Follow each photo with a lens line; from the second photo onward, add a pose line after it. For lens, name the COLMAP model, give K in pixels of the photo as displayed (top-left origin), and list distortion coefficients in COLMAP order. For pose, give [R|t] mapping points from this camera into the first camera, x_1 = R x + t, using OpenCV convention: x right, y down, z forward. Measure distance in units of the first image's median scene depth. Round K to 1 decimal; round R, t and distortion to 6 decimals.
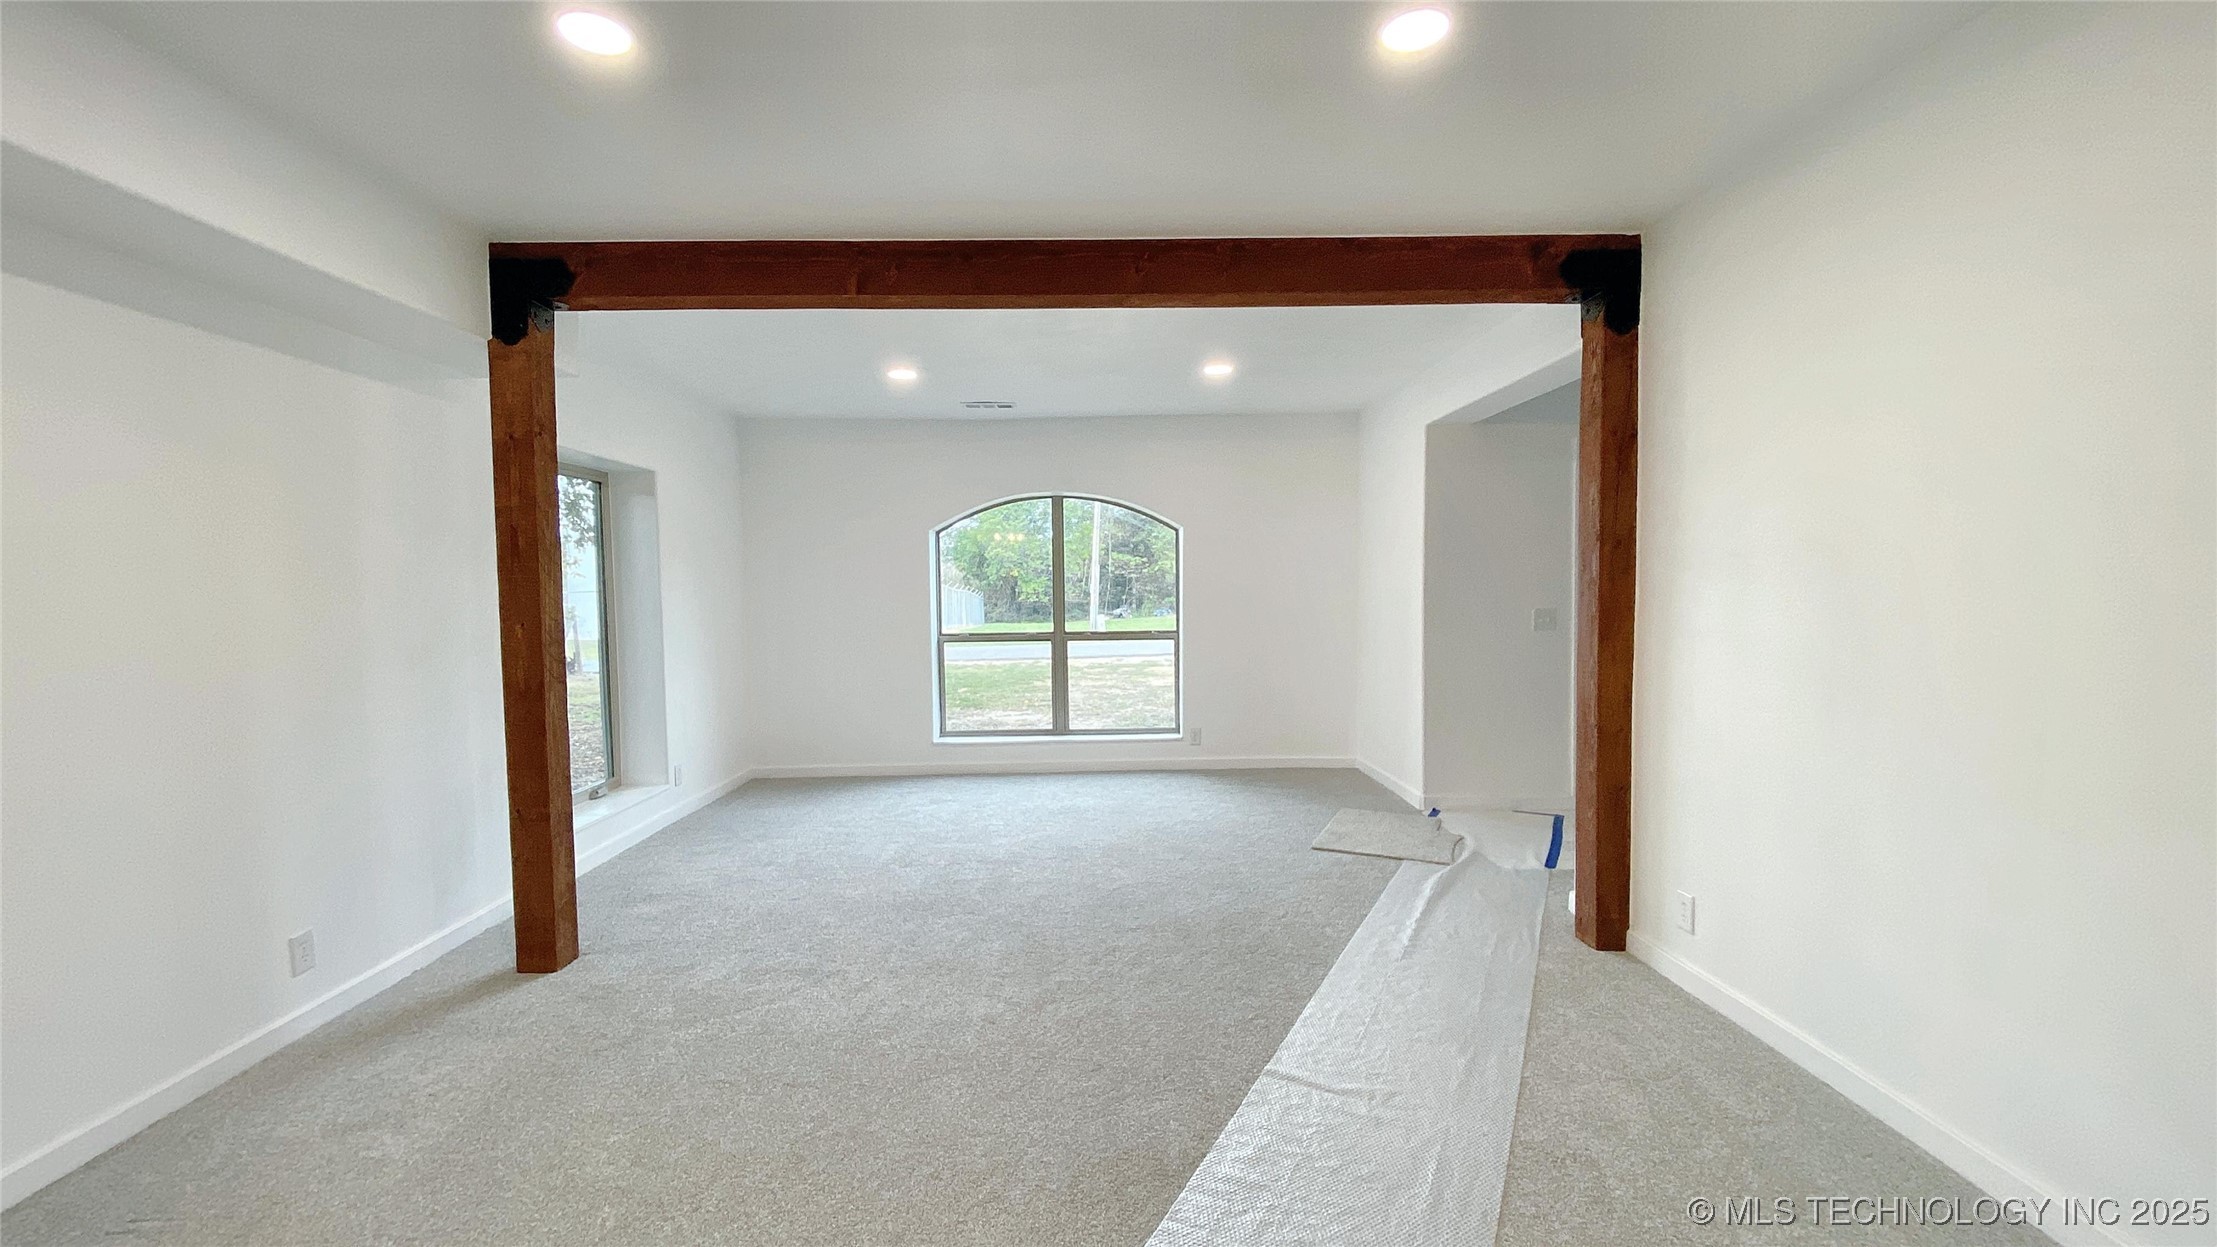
lens RADIAL K [[892.0, 0, 1103.4], [0, 892.0, 625.4], [0, 0, 1]] dist [0.057641, -0.050027]
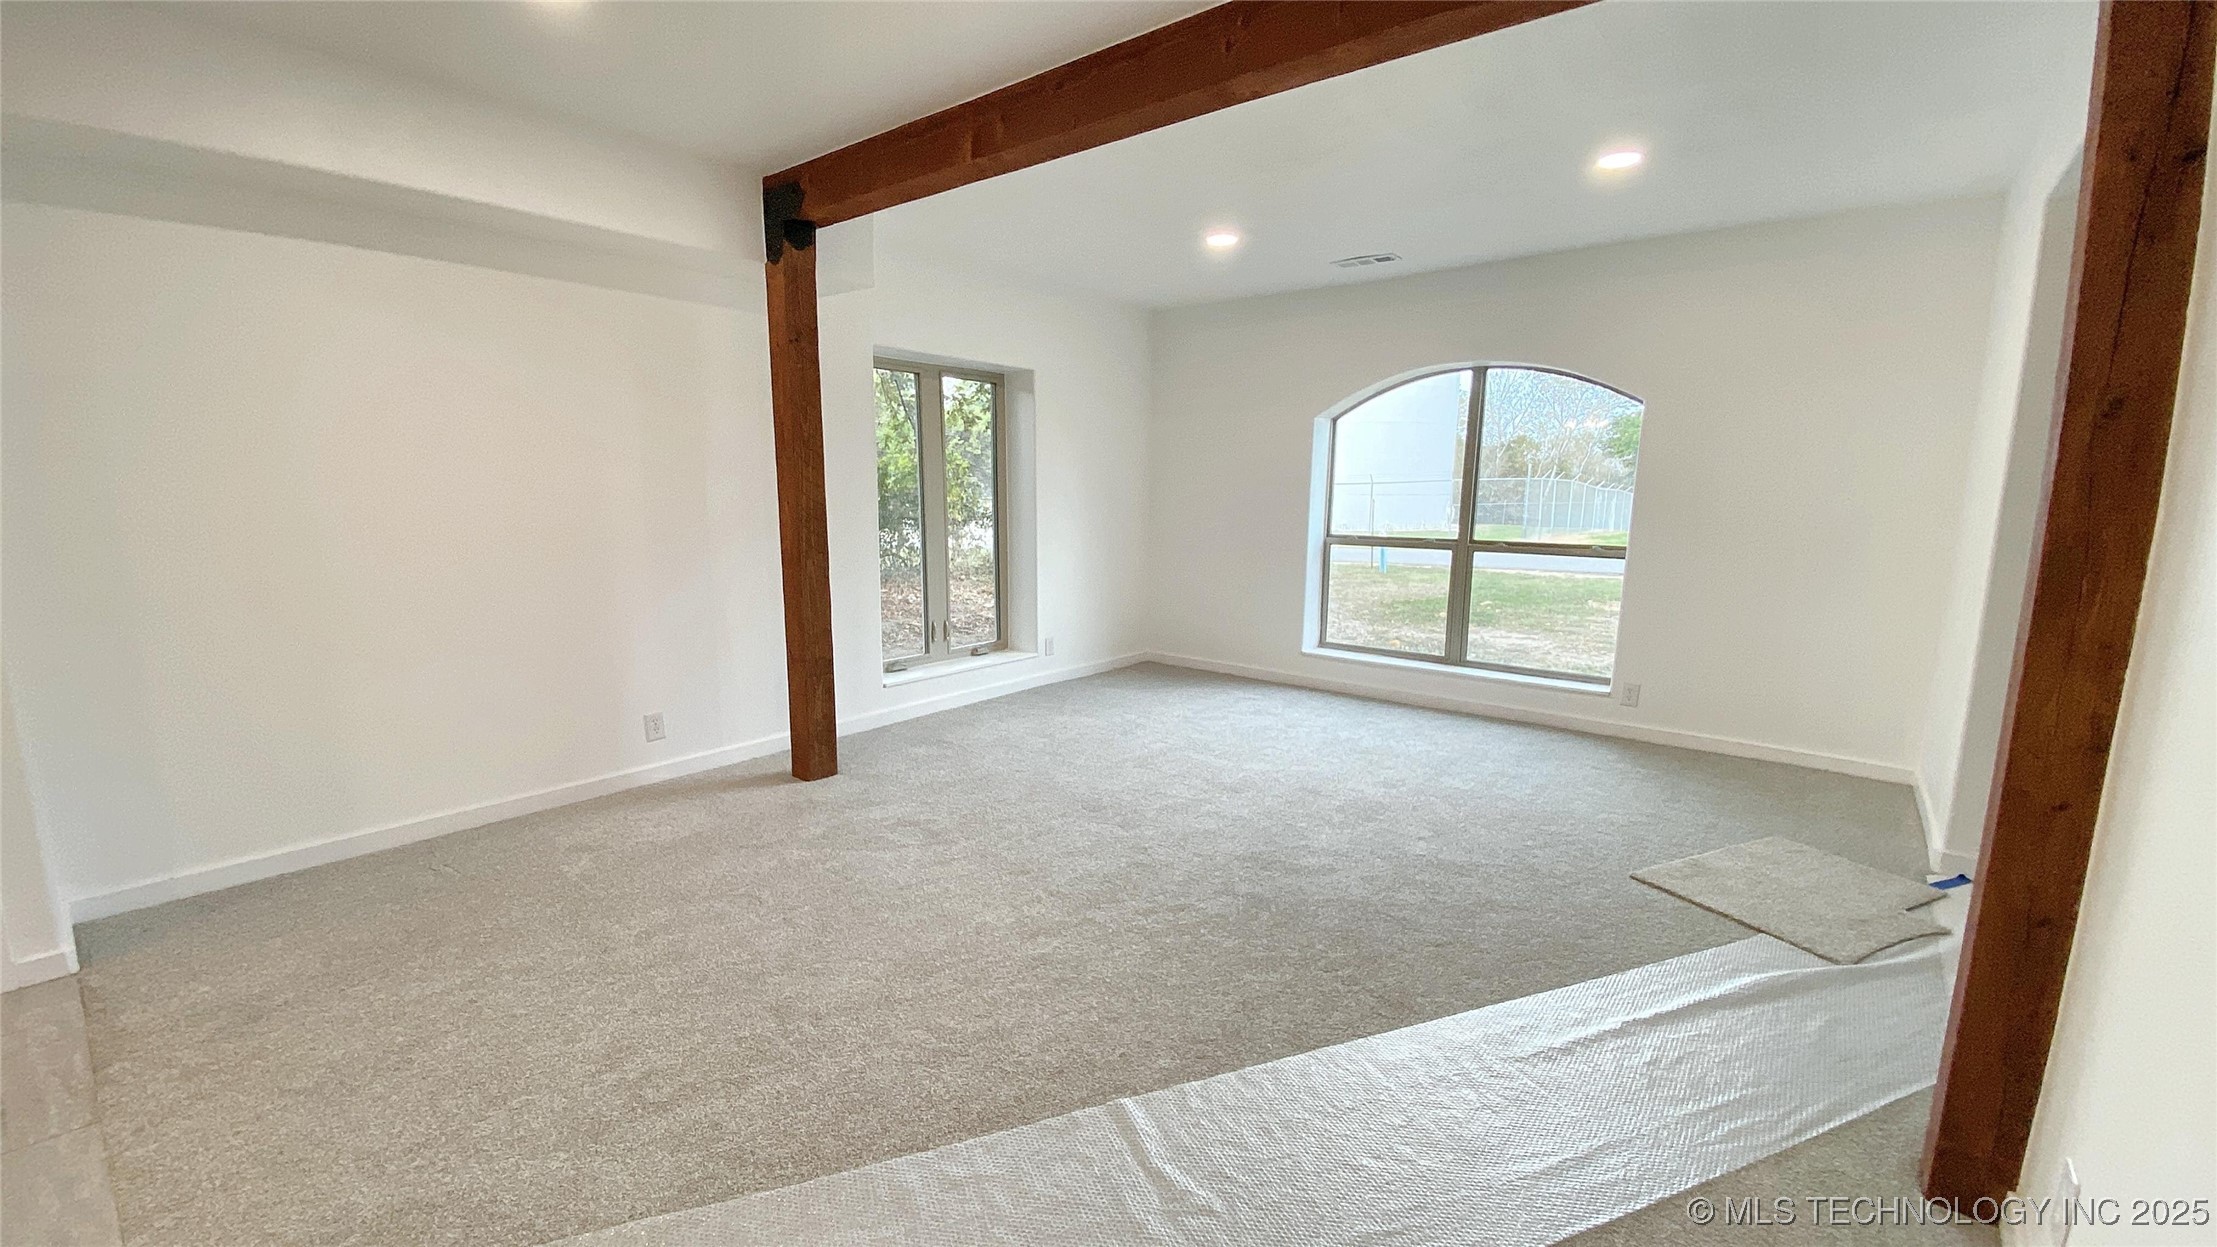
lens RADIAL K [[892.0, 0, 1103.4], [0, 892.0, 625.4], [0, 0, 1]] dist [0.057641, -0.050027]
pose [[0.764033, 0.117902, -0.634313, 0.294888], [-0.045996, 0.990613, 0.128726, -0.007152], [0.643536, -0.069176, 0.762284, 0.203232]]
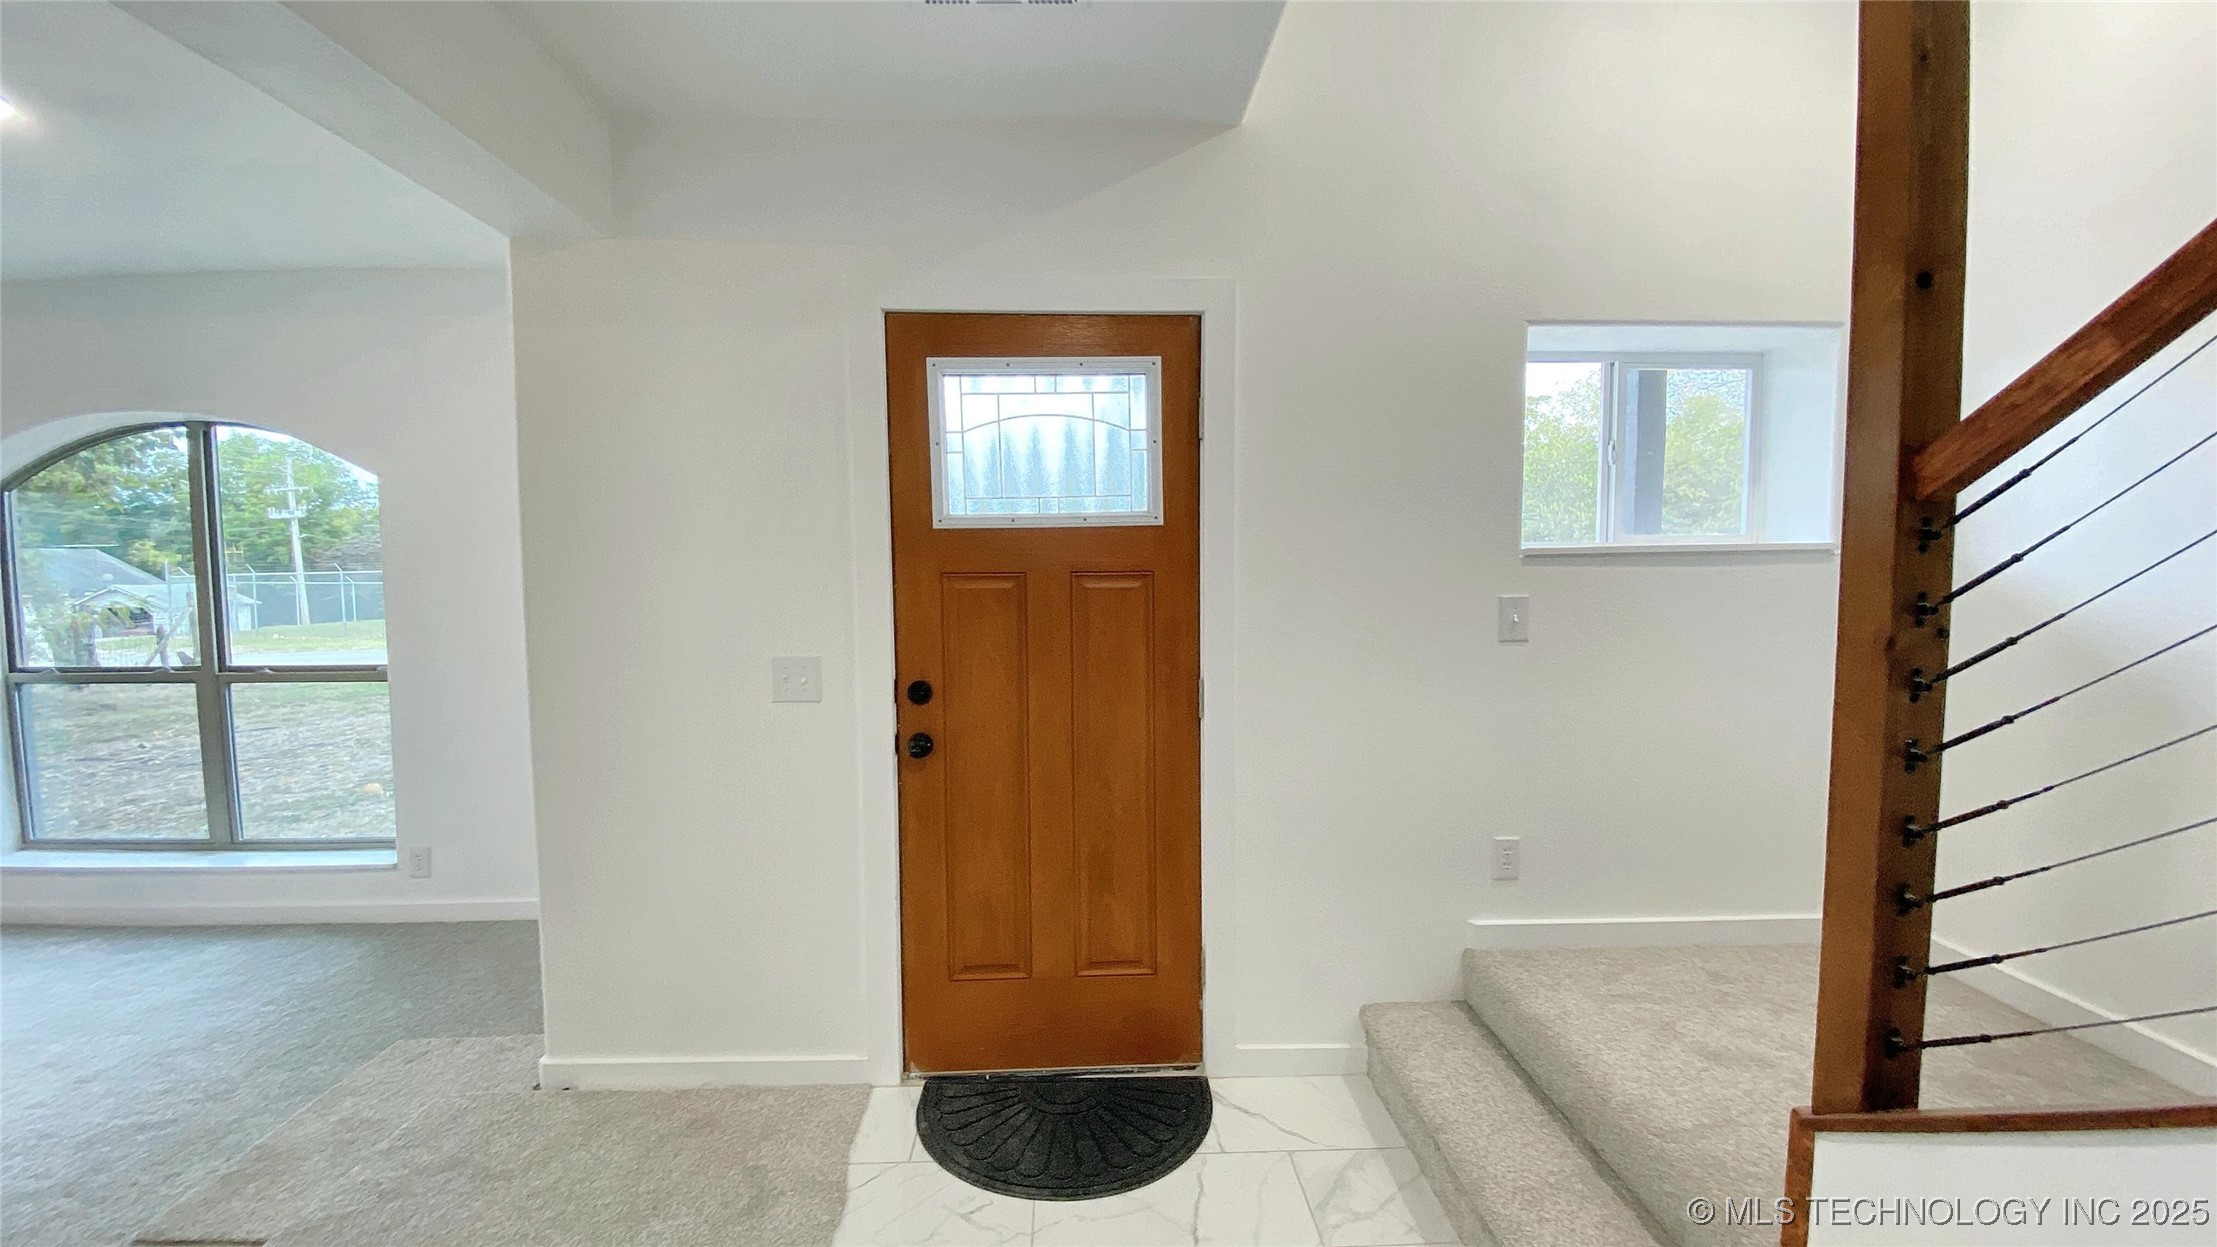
lens RADIAL K [[924.1, 0, 1070.7], [0, 924.1, 626.0], [0, 0, 1]] dist [0.000597, -0.012326]
pose [[0.999924, 0.004064, -0.011605, 0.638348], [-0.003828, 0.999786, 0.020314, -0.040793], [0.011685, -0.020268, 0.999726, 0.557095]]
